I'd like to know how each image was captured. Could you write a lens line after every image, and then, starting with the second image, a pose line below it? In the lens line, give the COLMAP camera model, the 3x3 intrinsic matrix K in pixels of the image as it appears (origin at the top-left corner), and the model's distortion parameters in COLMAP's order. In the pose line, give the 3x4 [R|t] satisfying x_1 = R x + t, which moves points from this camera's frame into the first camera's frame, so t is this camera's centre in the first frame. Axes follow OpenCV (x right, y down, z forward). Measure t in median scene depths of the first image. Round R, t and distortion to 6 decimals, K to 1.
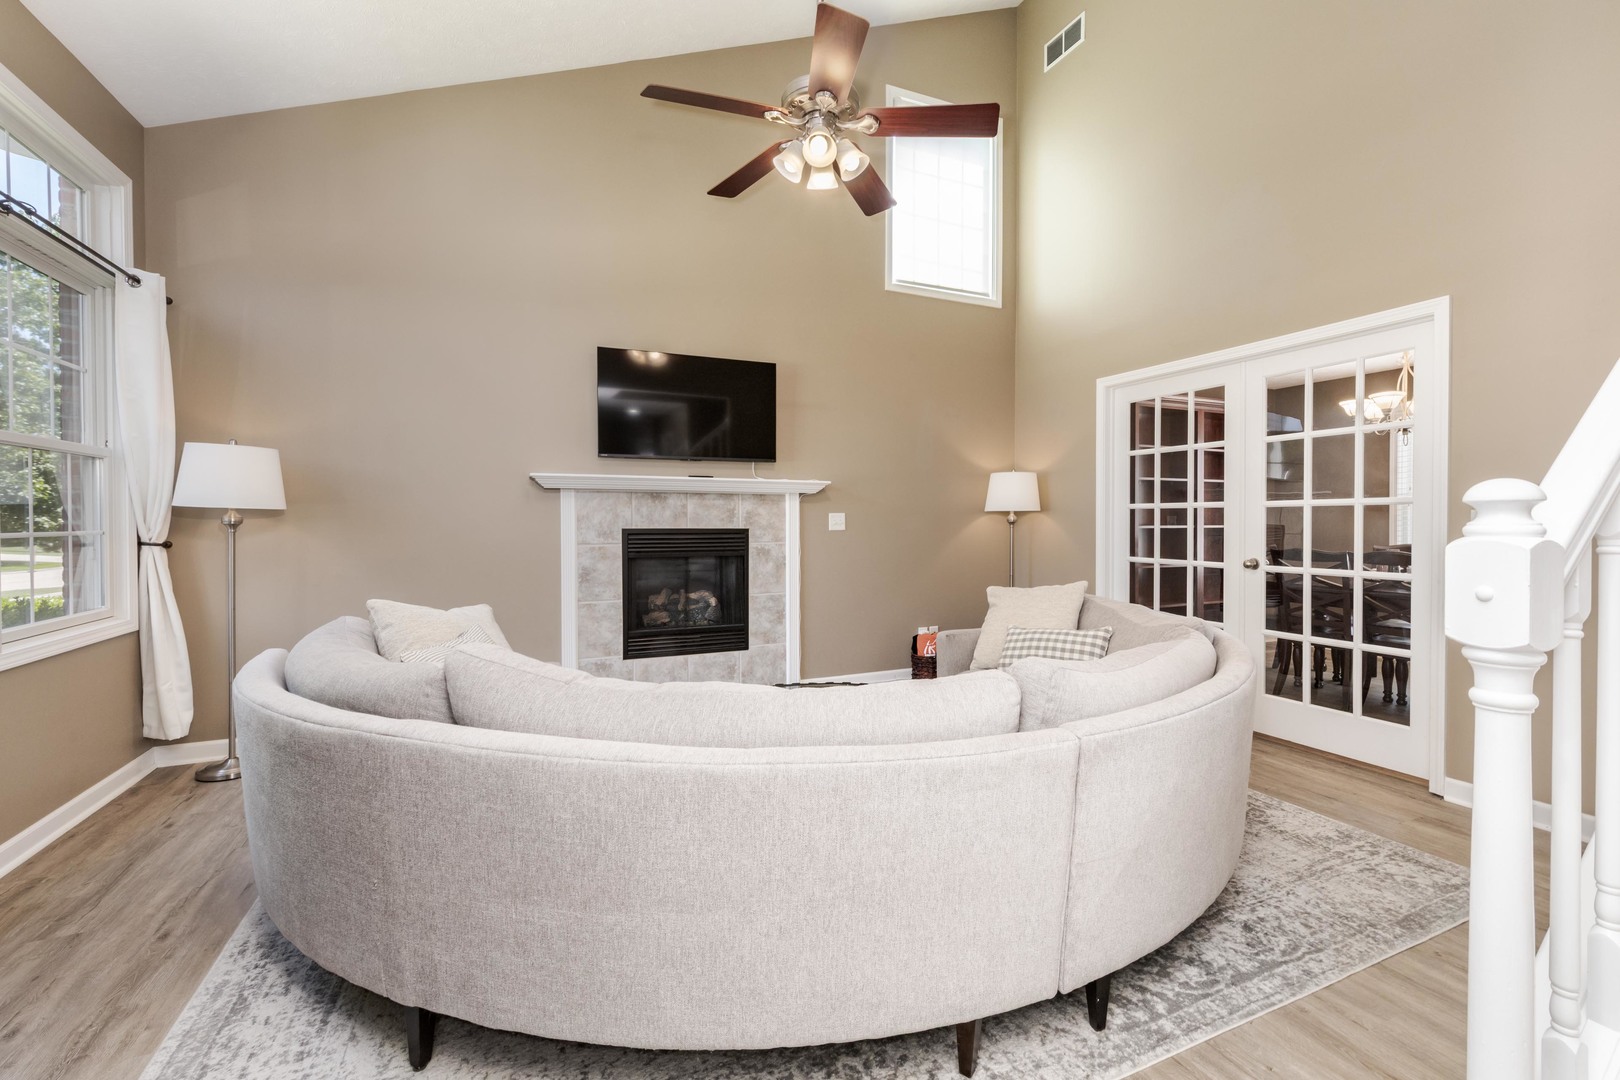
lens RADIAL K [[692.7, 0, 836.2], [0, 692.7, 530.0], [0, 0, 1]] dist [-0.000755, 0.000058]
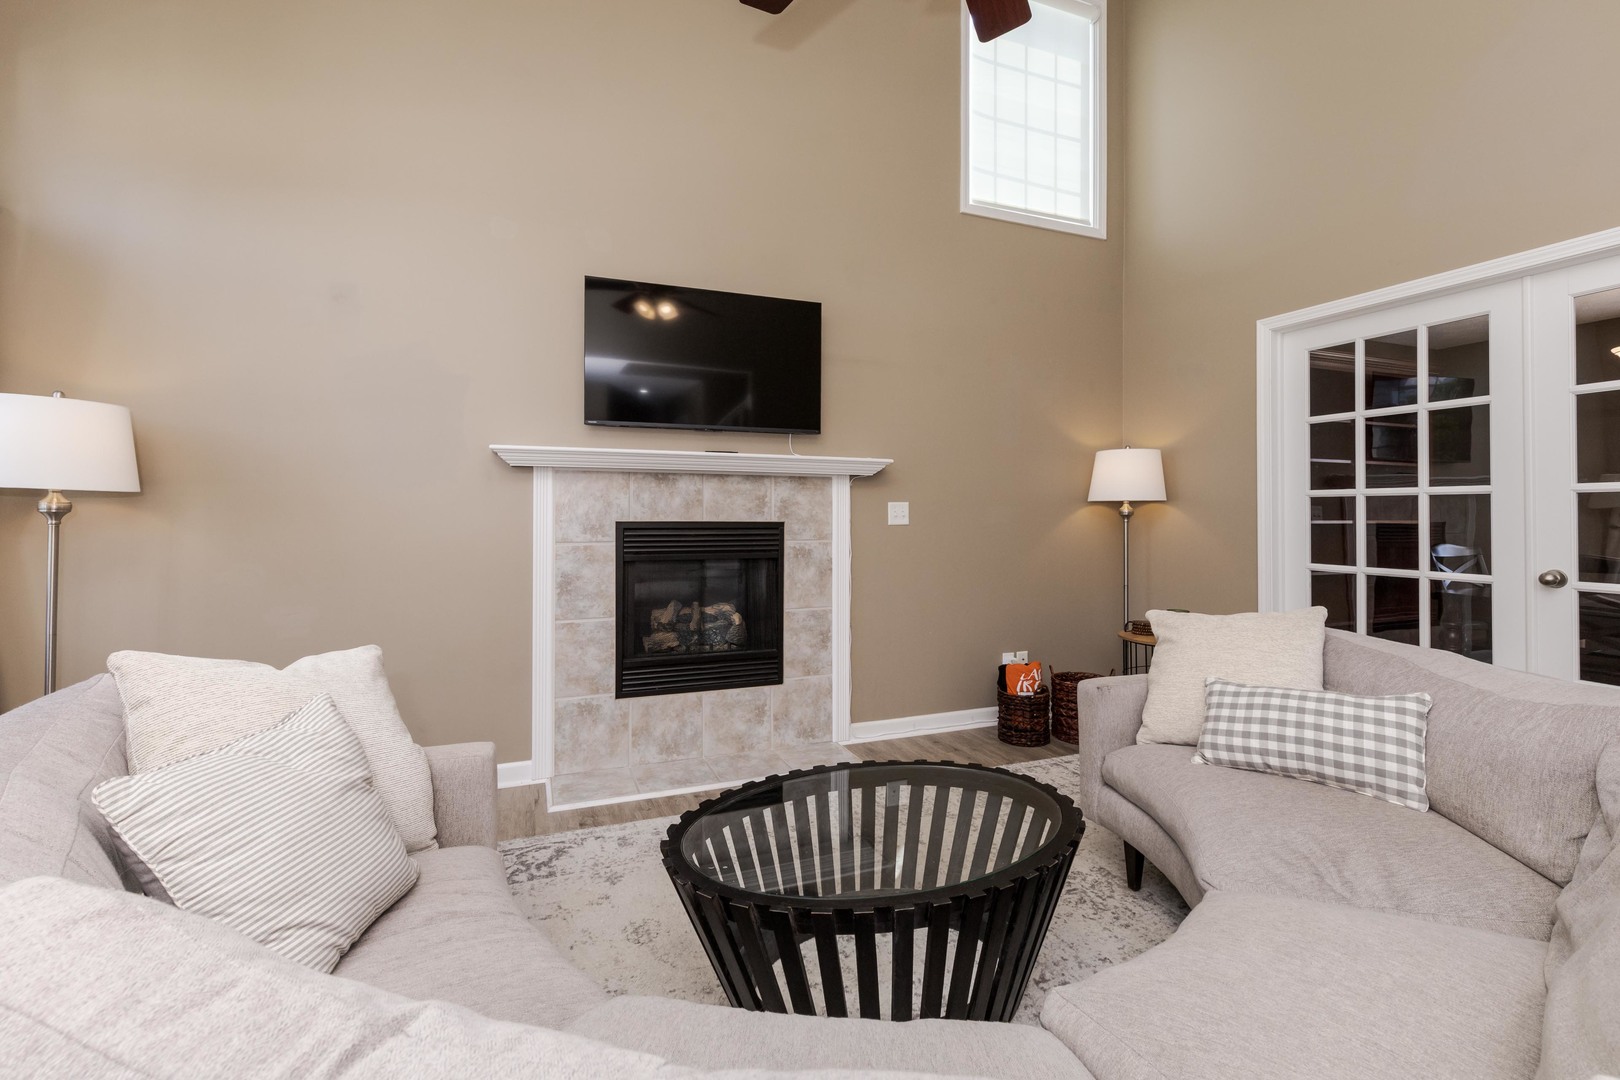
lens RADIAL K [[697.0, 0, 817.2], [0, 697.0, 509.7], [0, 0, 1]] dist [0.000650, 0.000001]
pose [[0.998882, 0.003307, -0.047158, -0.055019], [-0.004269, 0.999785, -0.020314, -0.000212], [0.047080, 0.020493, 0.998681, 0.248602]]
